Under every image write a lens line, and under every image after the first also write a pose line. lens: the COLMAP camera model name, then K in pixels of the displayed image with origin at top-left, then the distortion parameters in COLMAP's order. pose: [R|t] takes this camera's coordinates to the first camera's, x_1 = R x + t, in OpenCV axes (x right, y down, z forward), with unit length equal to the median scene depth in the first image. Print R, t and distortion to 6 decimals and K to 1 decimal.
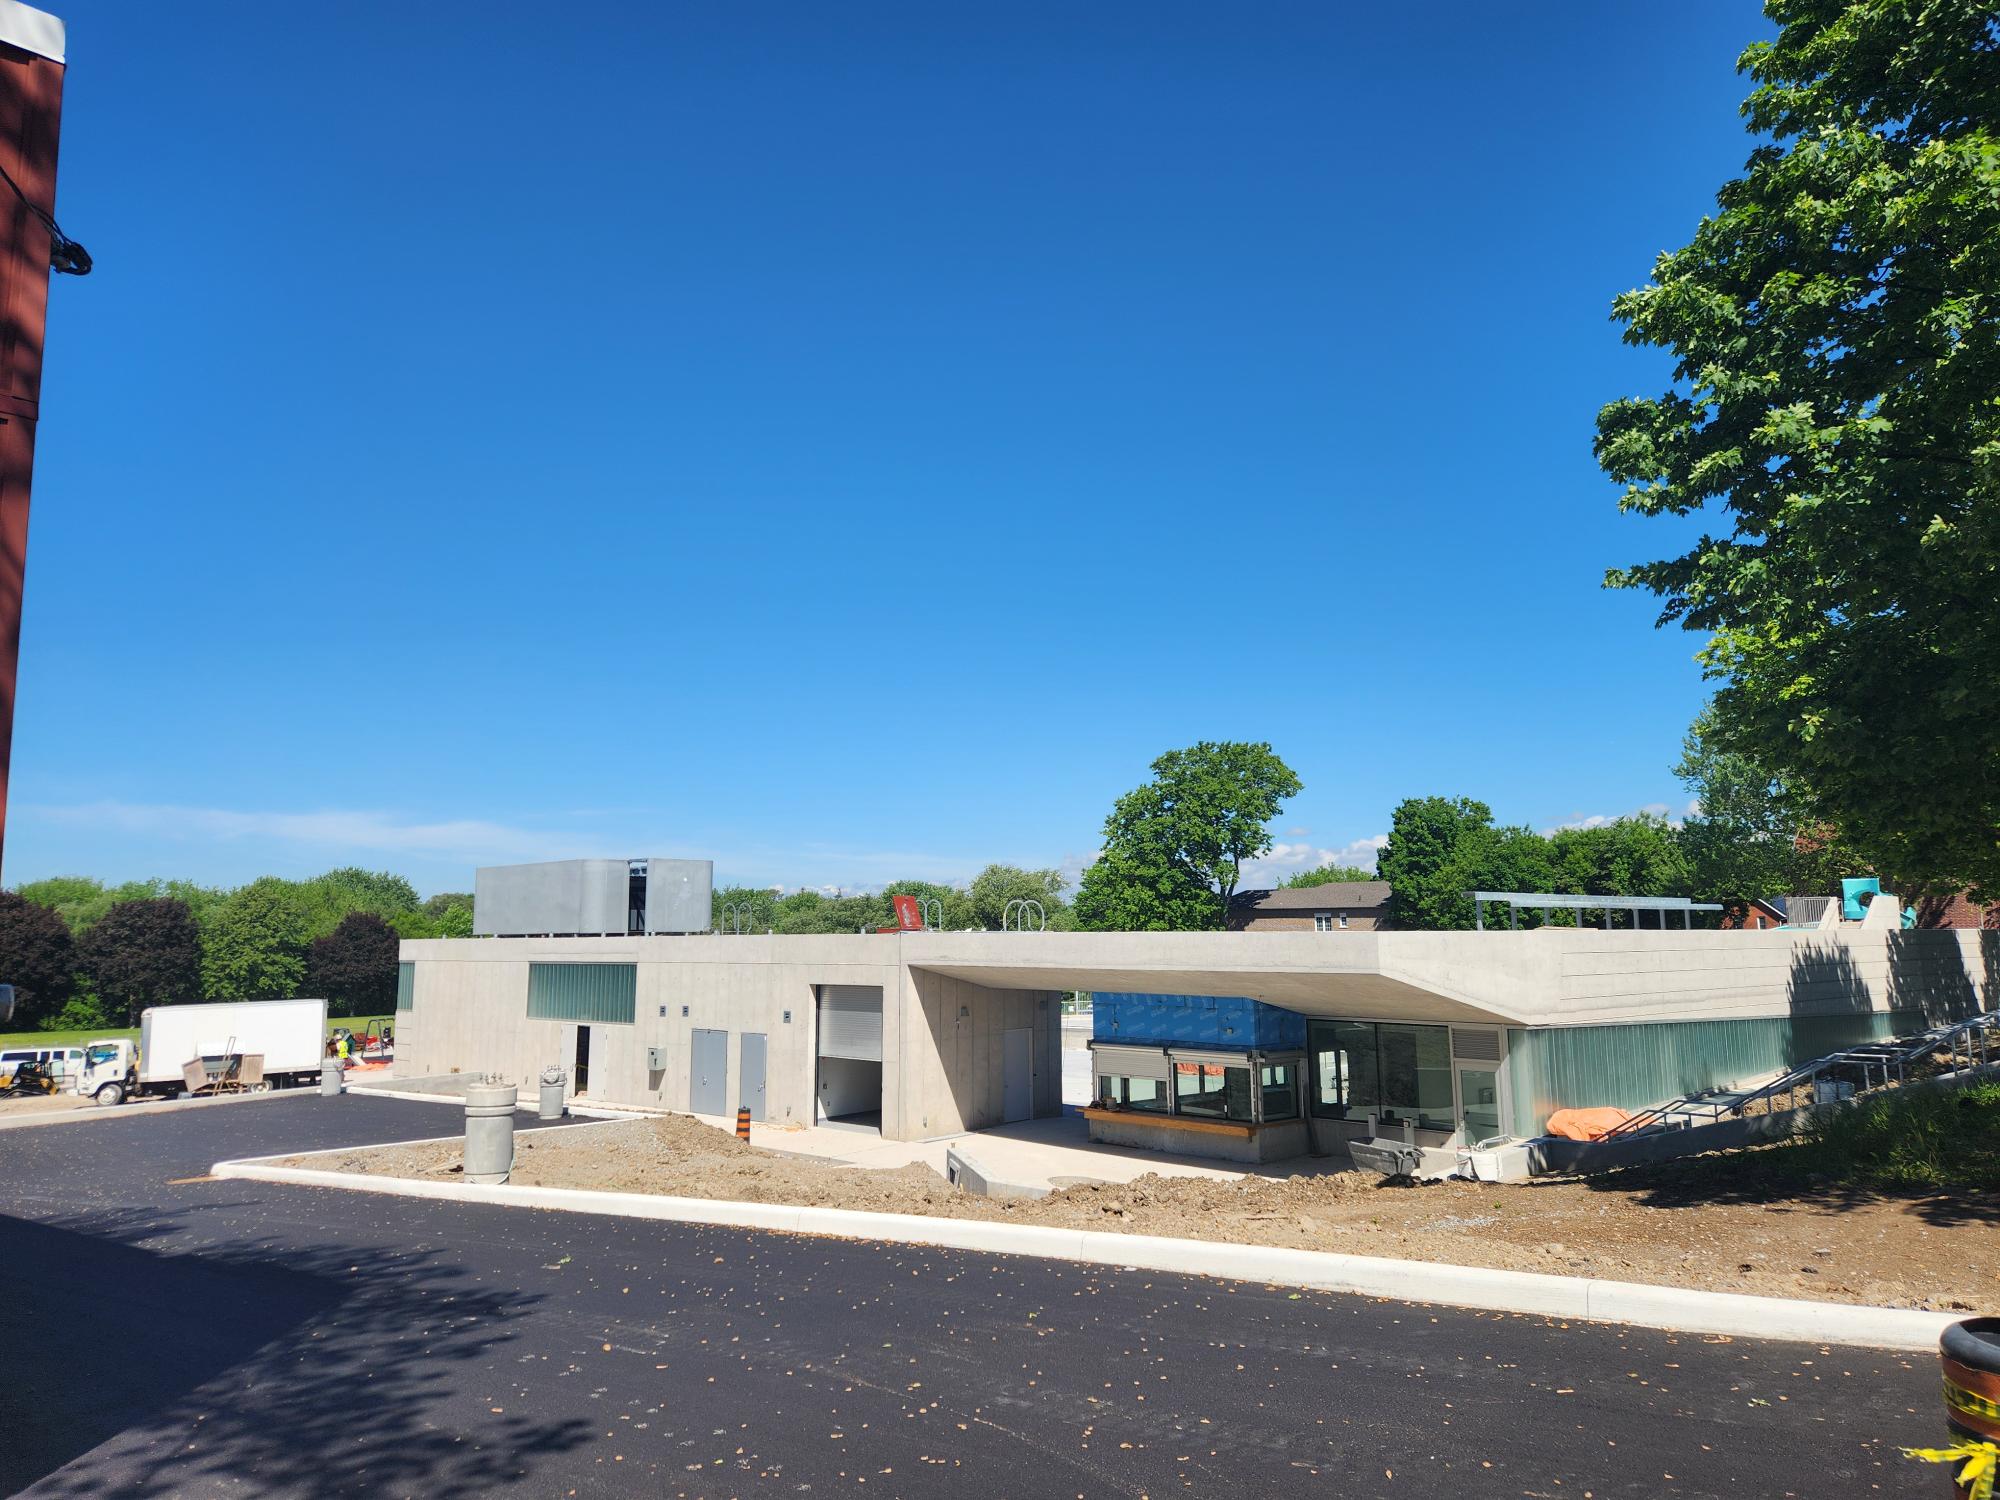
lens RADIAL K [[1347.7, 0, 1000.0], [0, 1347.7, 750.0], [0, 0, 1]] dist [0.043586, -0.000635]
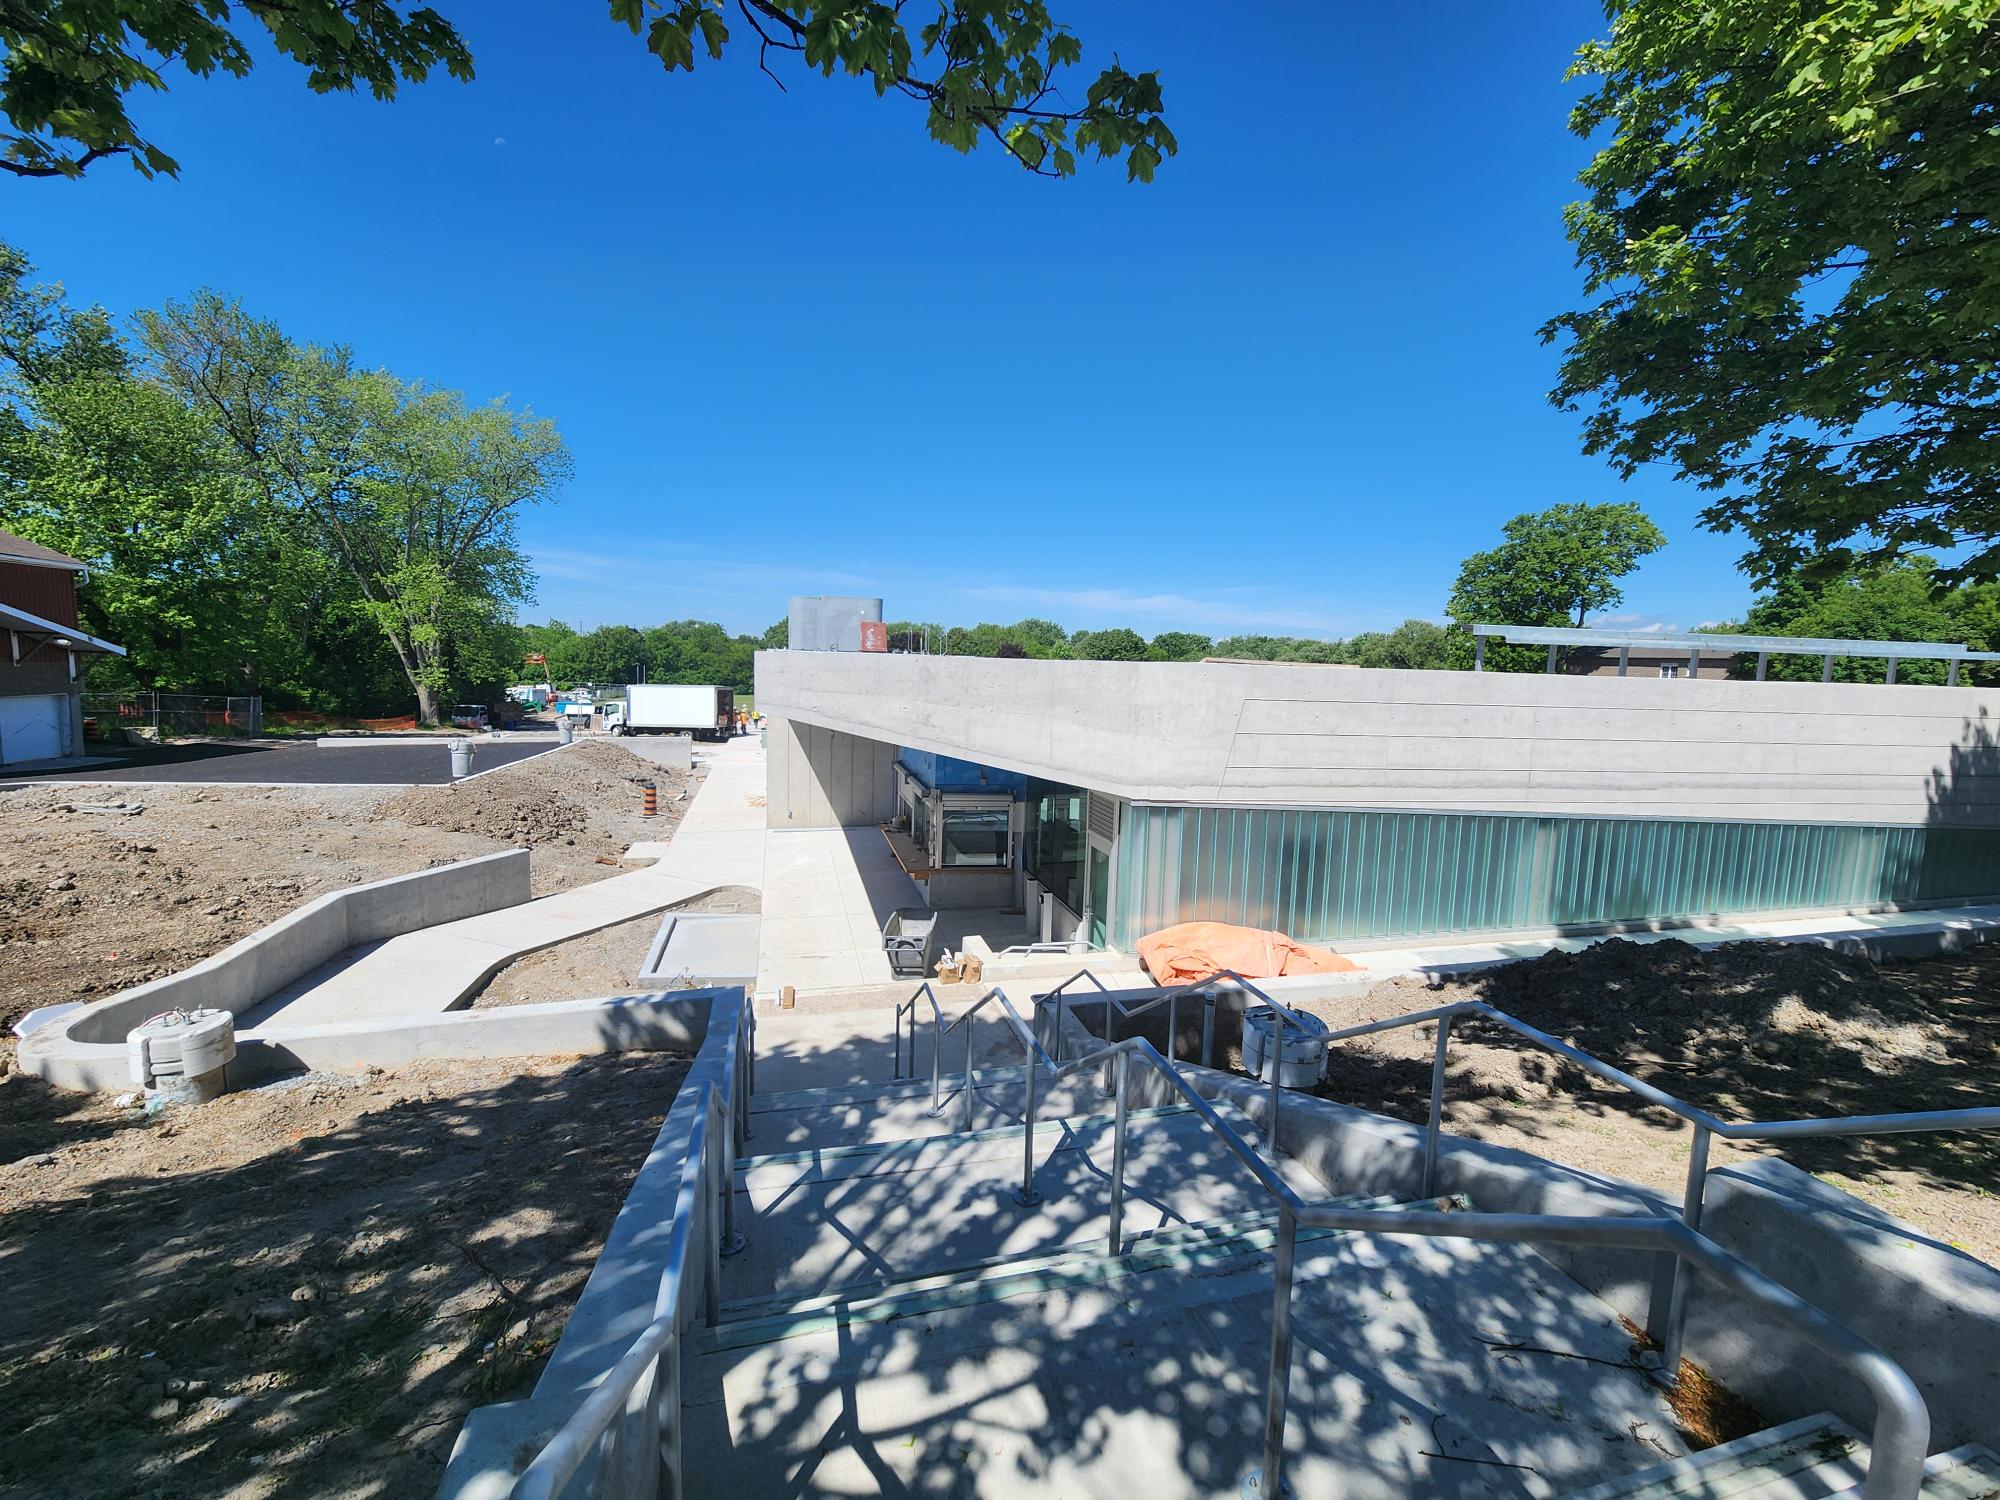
lens RADIAL K [[824.0, 0, 1000.0], [0, 824.0, 750.0], [0, 0, 1]] dist [0.000597, 0.000009]
pose [[0.844782, 0.092396, -0.527073, 0.175214], [0.034852, 0.973388, 0.226497, 0.026210], [0.533974, -0.209710, 0.819081, 0.201402]]
